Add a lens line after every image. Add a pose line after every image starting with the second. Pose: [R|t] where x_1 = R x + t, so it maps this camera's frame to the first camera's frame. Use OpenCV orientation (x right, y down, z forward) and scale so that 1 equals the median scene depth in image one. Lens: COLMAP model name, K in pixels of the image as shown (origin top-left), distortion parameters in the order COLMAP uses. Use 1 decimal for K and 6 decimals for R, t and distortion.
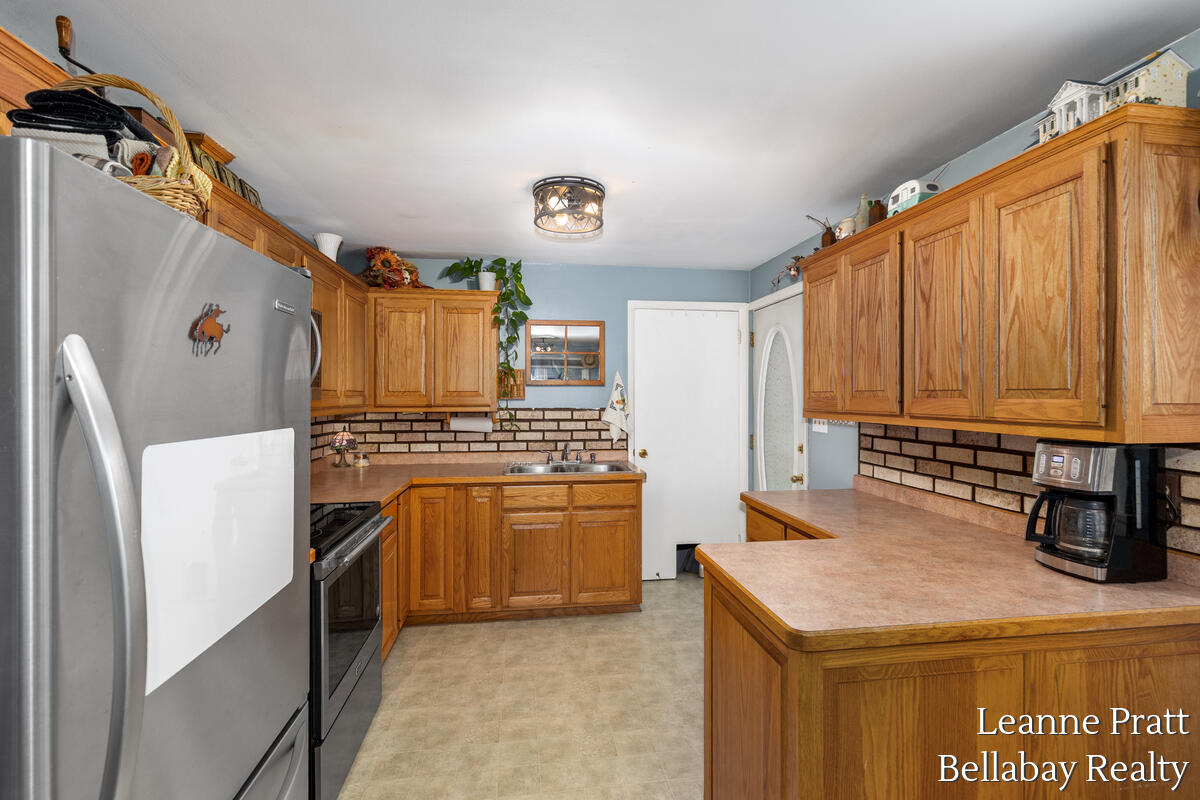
lens RADIAL K [[554.7, 0, 601.4], [0, 554.7, 393.1], [0, 0, 1]] dist [-0.002069, -0.000782]
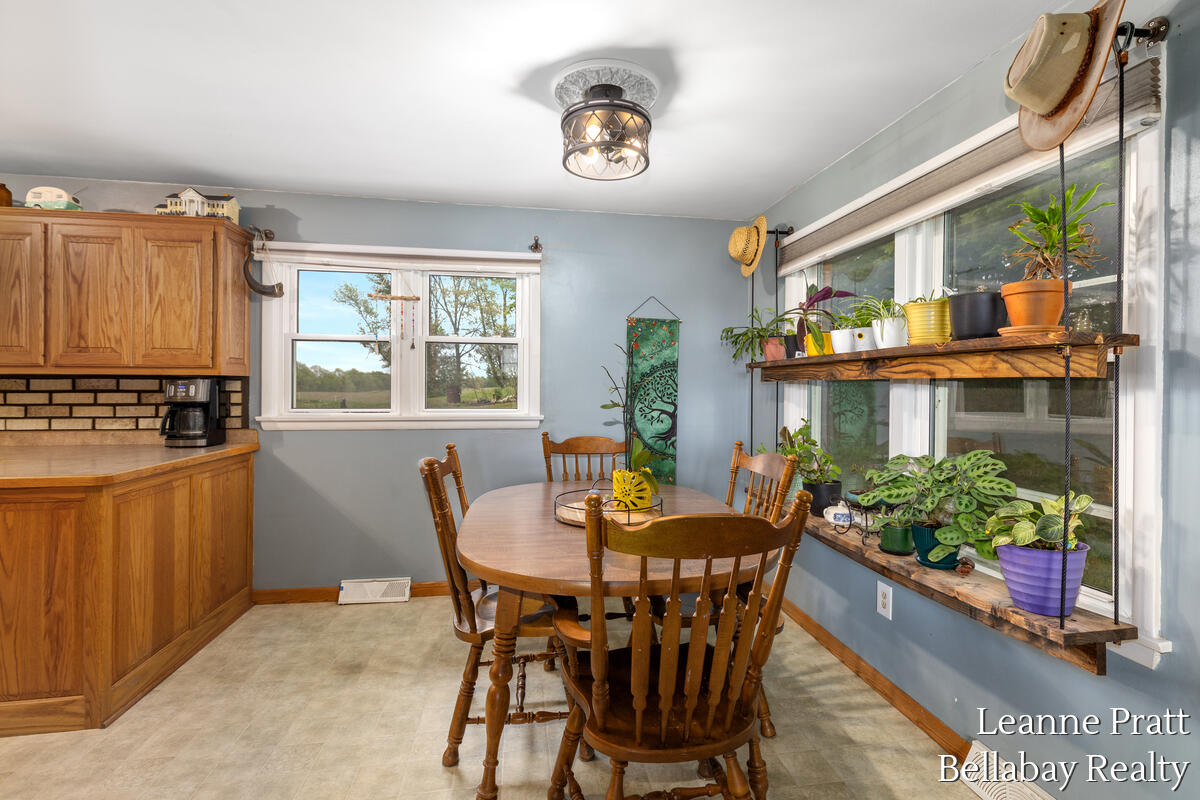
lens RADIAL K [[554.7, 0, 601.2], [0, 554.7, 395.5], [0, 0, 1]] dist [-0.002069, -0.000782]
pose [[-0.011709, -0.000734, 0.999931, -0.850550], [-0.007551, 0.999971, 0.000646, 0.110050], [-0.999903, -0.007543, -0.011714, -0.314648]]
